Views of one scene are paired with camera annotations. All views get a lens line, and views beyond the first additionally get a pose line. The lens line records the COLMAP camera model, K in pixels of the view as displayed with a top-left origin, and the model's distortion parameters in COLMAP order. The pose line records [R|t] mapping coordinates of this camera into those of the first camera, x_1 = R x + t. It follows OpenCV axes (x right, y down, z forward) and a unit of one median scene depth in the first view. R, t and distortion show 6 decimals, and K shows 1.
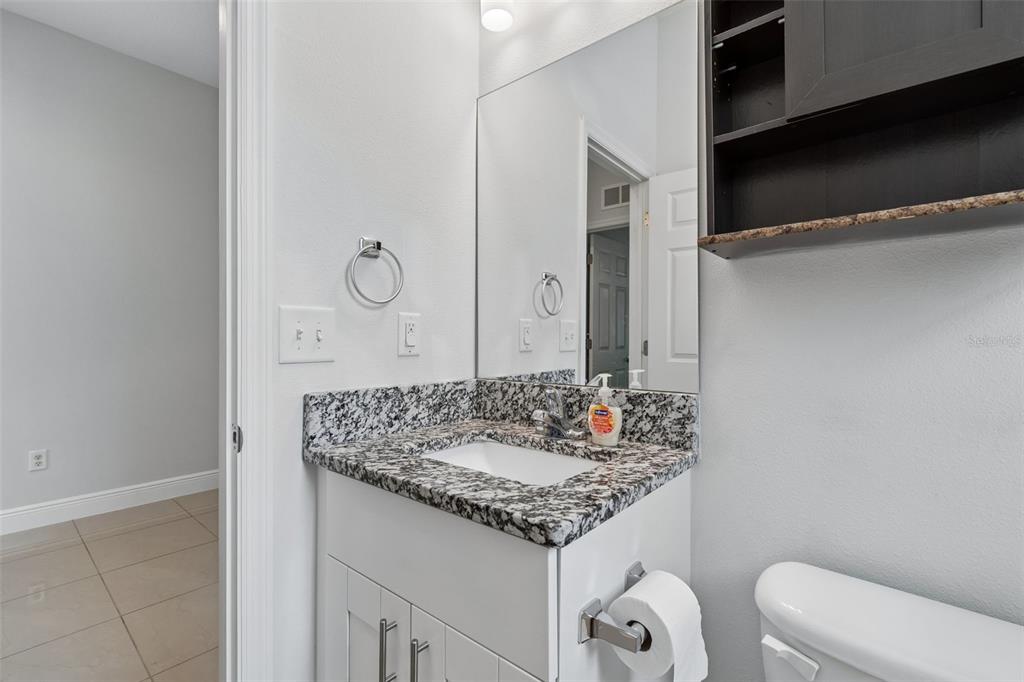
lens RADIAL K [[458.9, 0, 508.1], [0, 458.9, 340.8], [0, 0, 1]] dist [0.005391, 0.000855]
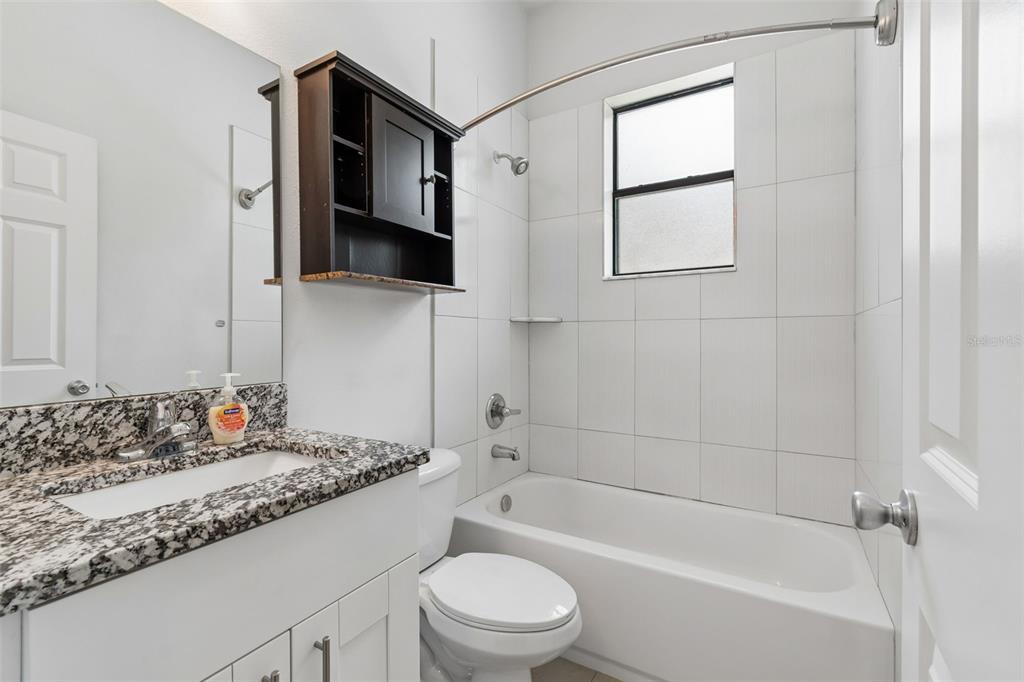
lens RADIAL K [[458.9, 0, 509.0], [0, 458.9, 339.4], [0, 0, 1]] dist [0.005391, 0.000855]
pose [[-0.173312, 0.001250, 0.984866, -0.970234], [0.009029, 0.999959, 0.000319, 0.002050], [-0.984826, 0.008947, -0.173316, 0.602873]]
